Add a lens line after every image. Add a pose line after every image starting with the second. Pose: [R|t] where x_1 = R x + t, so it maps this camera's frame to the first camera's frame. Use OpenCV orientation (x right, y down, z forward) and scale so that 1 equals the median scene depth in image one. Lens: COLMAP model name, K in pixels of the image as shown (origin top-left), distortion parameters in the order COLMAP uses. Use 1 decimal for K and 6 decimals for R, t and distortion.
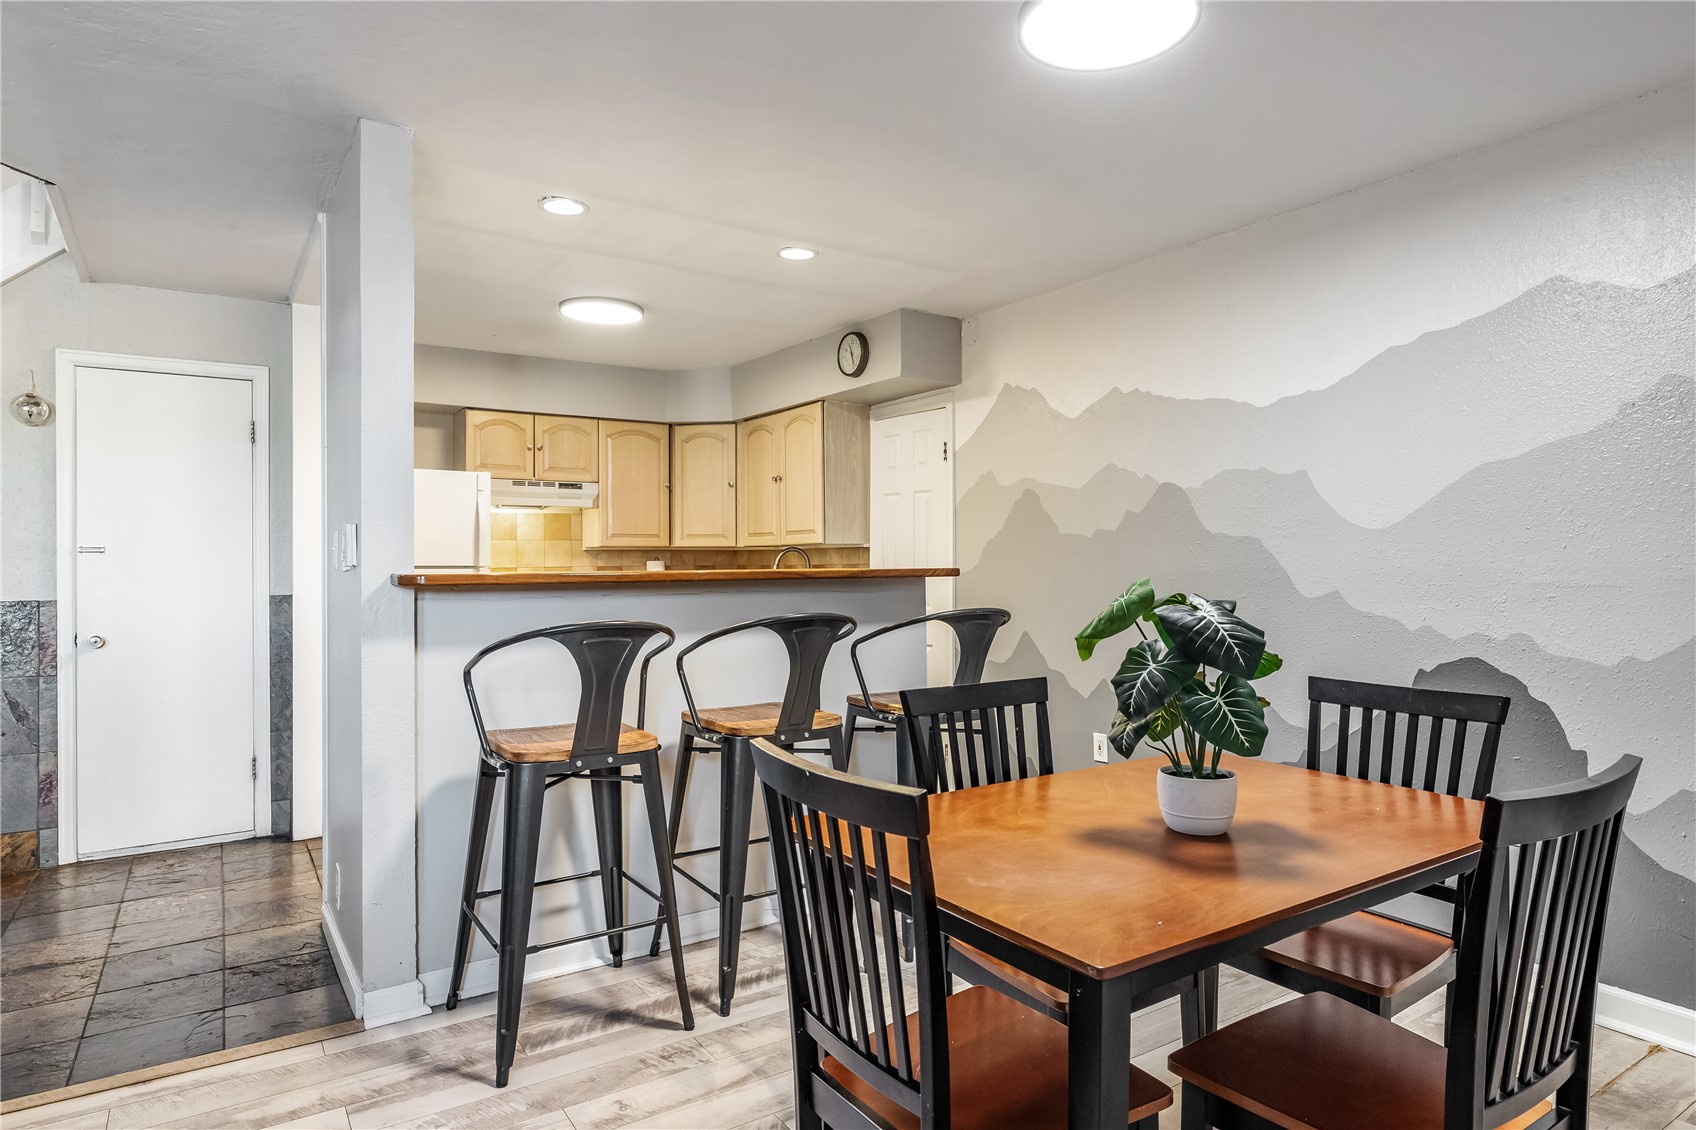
lens RADIAL K [[974.8, 0, 835.9], [0, 974.8, 561.9], [0, 0, 1]] dist [0.008802, -0.000293]
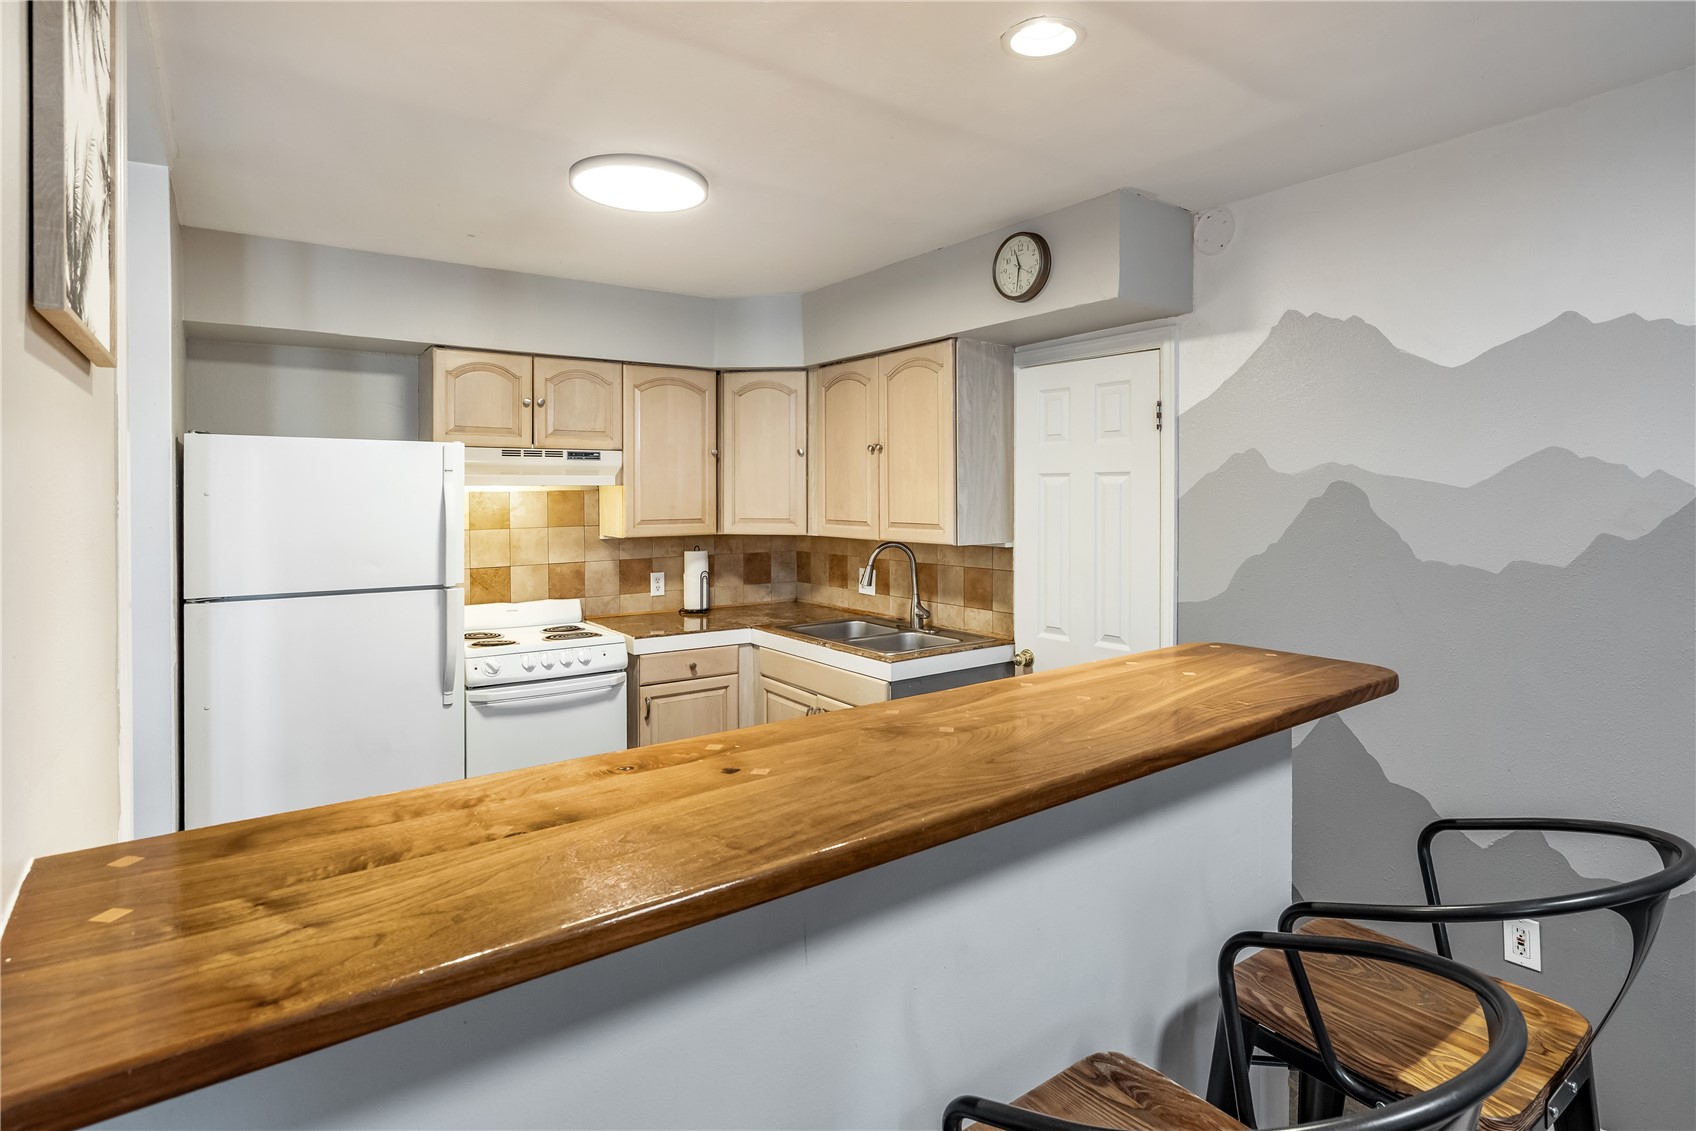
lens RADIAL K [[861.0, 0, 842.7], [0, 861.0, 501.5], [0, 0, 1]] dist [-0.001219, -0.000293]
pose [[0.999446, 0.001487, 0.033240, -0.124125], [-0.001855, 0.999937, 0.011039, -0.062706], [-0.033221, -0.011094, 0.999386, 0.434395]]
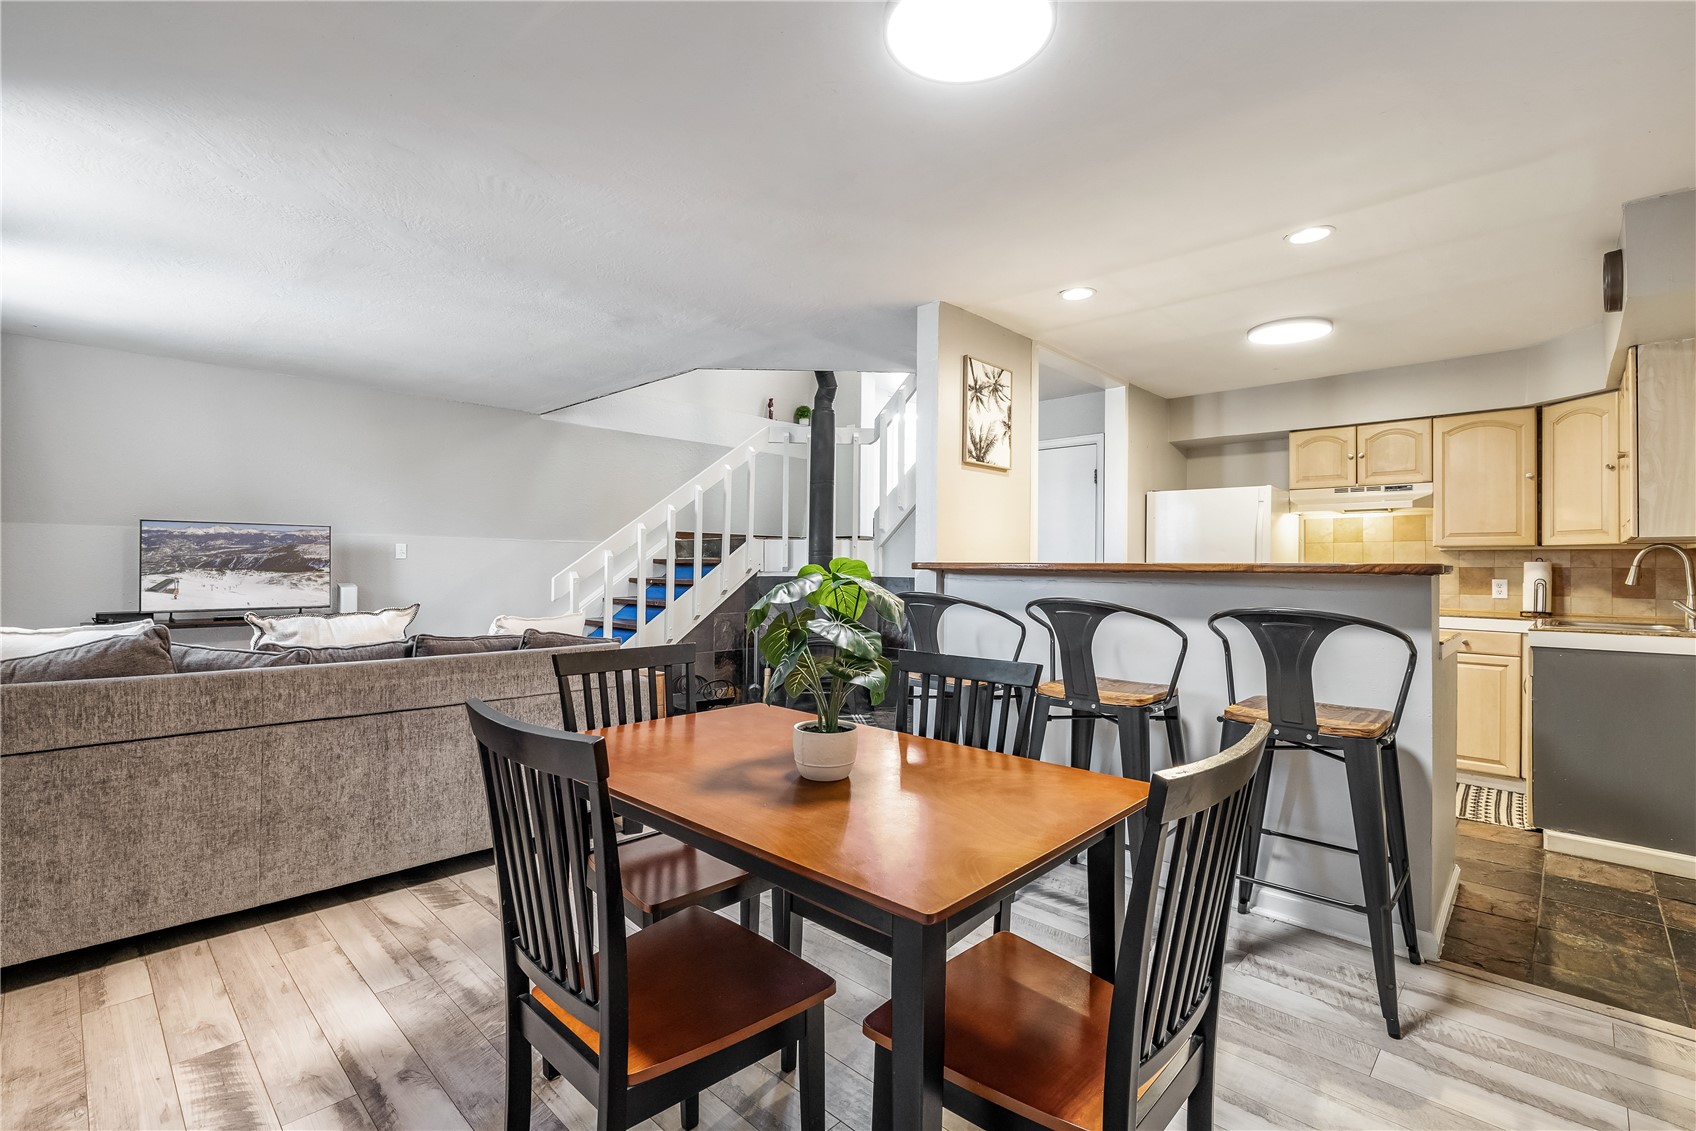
lens RADIAL K [[758.7, 0, 851.1], [0, 758.7, 559.2], [0, 0, 1]] dist [-0.003877, 0.001288]
pose [[0.232241, -0.001192, -0.972658, 0.454796], [-0.010987, 0.999932, -0.003849, 0.008069], [0.972596, 0.011580, 0.232212, 0.308378]]
